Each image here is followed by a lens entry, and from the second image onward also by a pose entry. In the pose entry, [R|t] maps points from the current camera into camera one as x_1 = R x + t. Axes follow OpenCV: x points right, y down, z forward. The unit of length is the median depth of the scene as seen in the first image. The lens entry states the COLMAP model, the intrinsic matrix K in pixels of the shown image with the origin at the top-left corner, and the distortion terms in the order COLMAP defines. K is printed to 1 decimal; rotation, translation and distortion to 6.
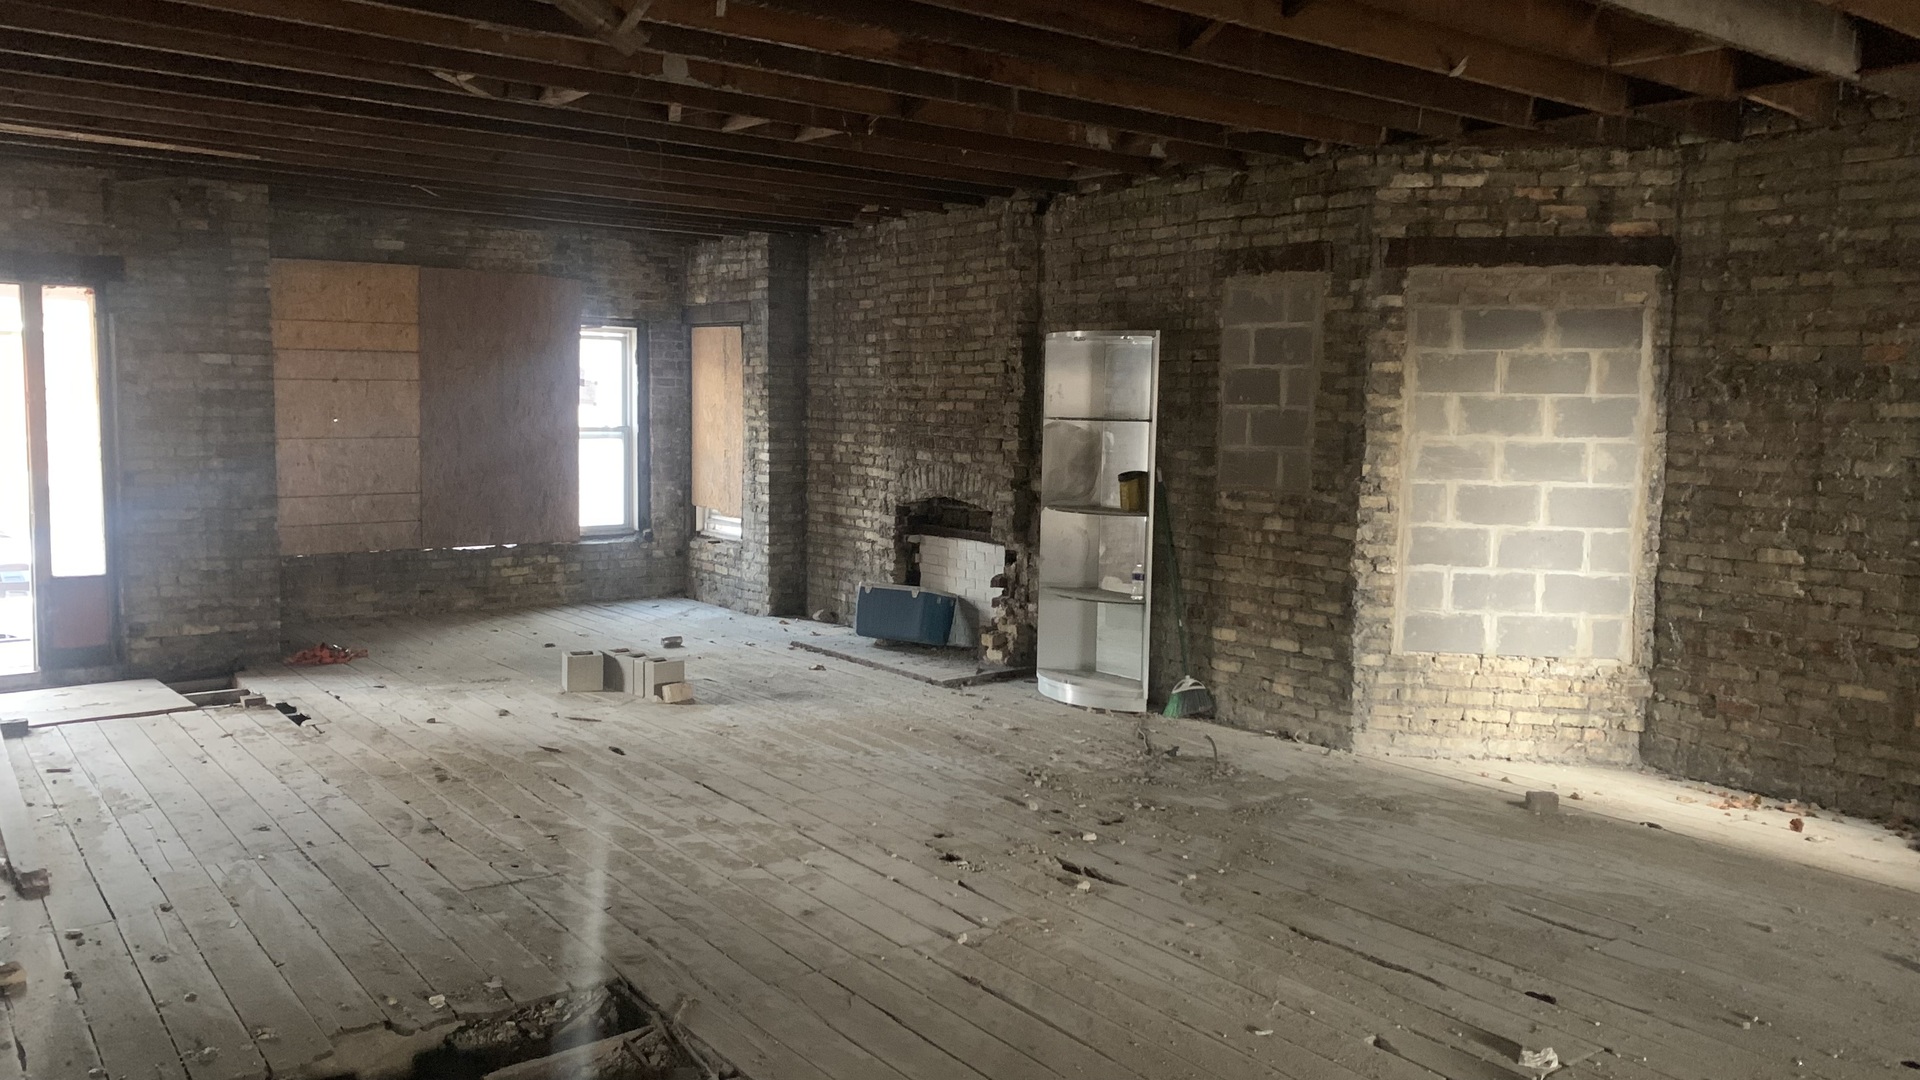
lens RADIAL K [[1447.7, 0, 966.4], [0, 1447.7, 548.9], [0, 0, 1]] dist [0.079962, -0.098703]
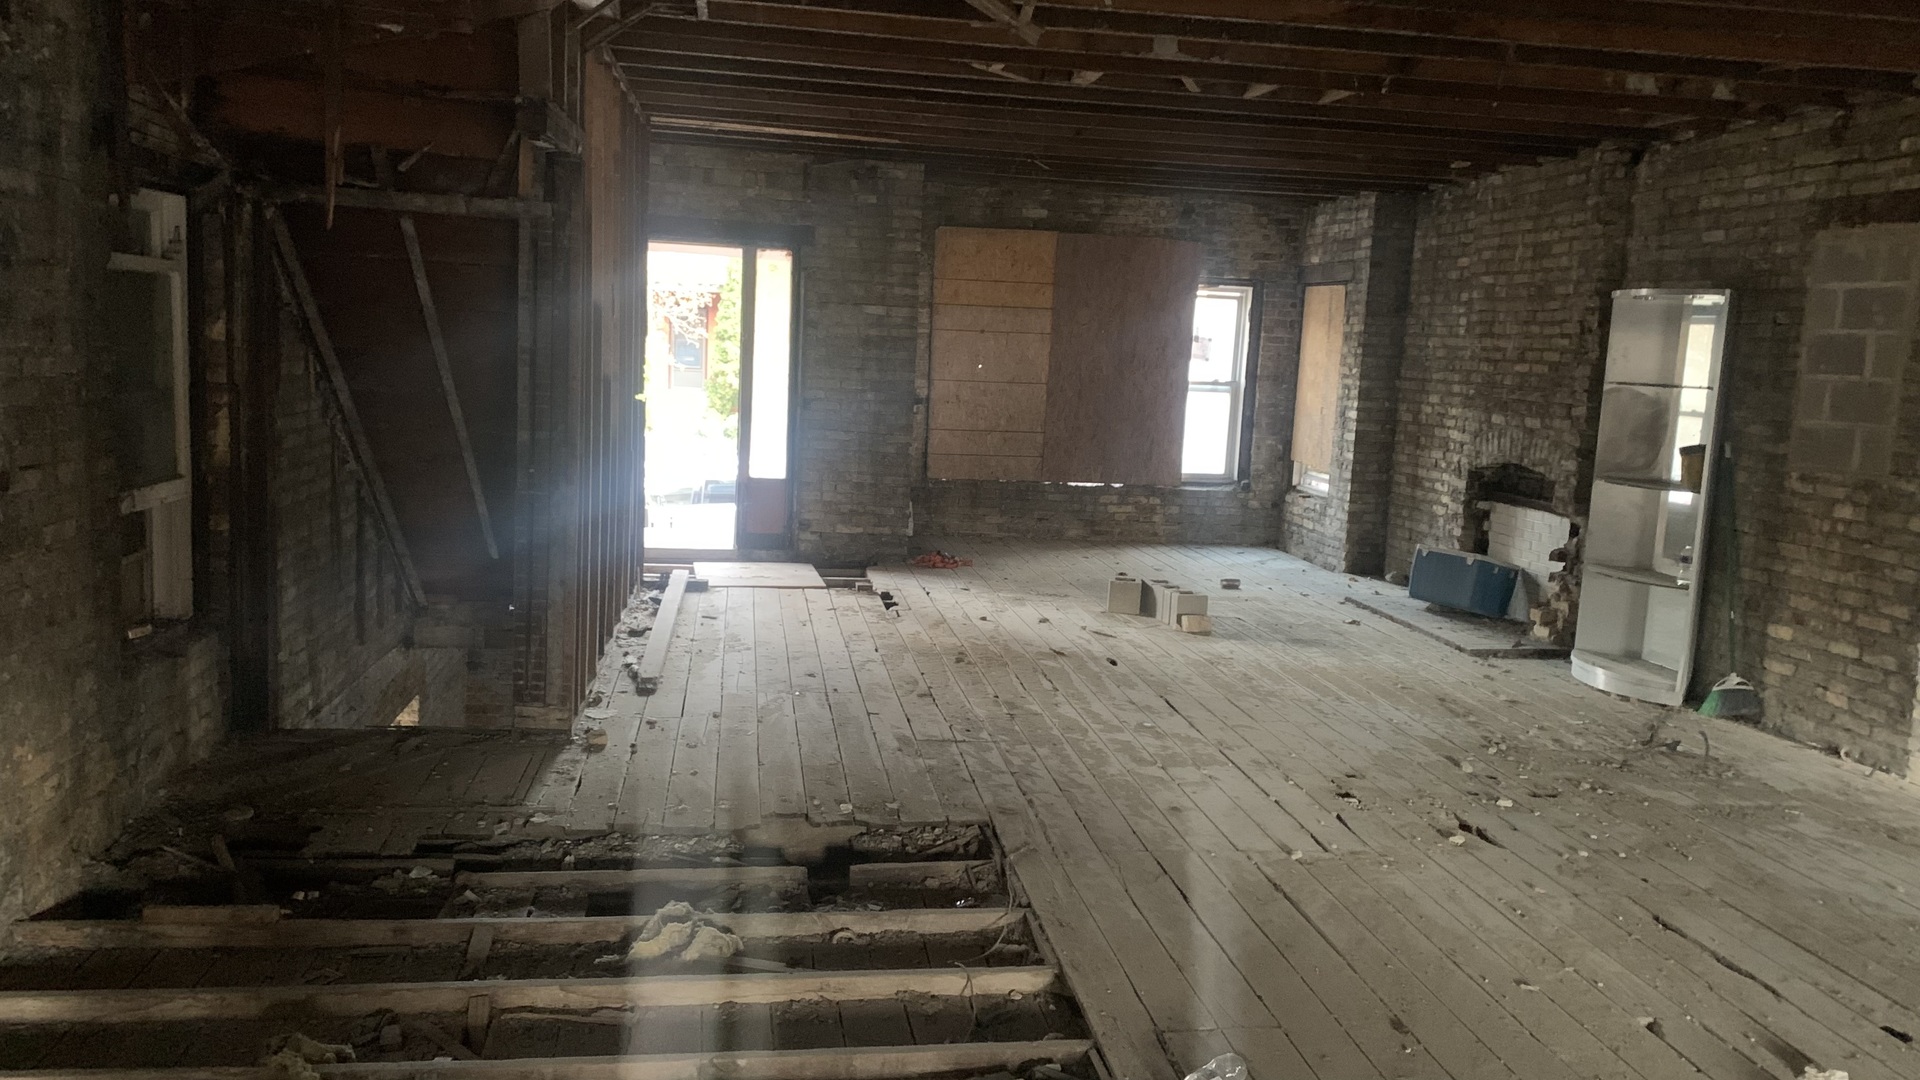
lens RADIAL K [[1447.7, 0, 968.4], [0, 1447.7, 548.0], [0, 0, 1]] dist [0.079962, -0.098703]
pose [[0.878802, 0.094427, -0.467750, 0.144830], [-0.083810, 0.995531, 0.043512, 0.009424], [0.469768, 0.000964, 0.882789, -0.031260]]
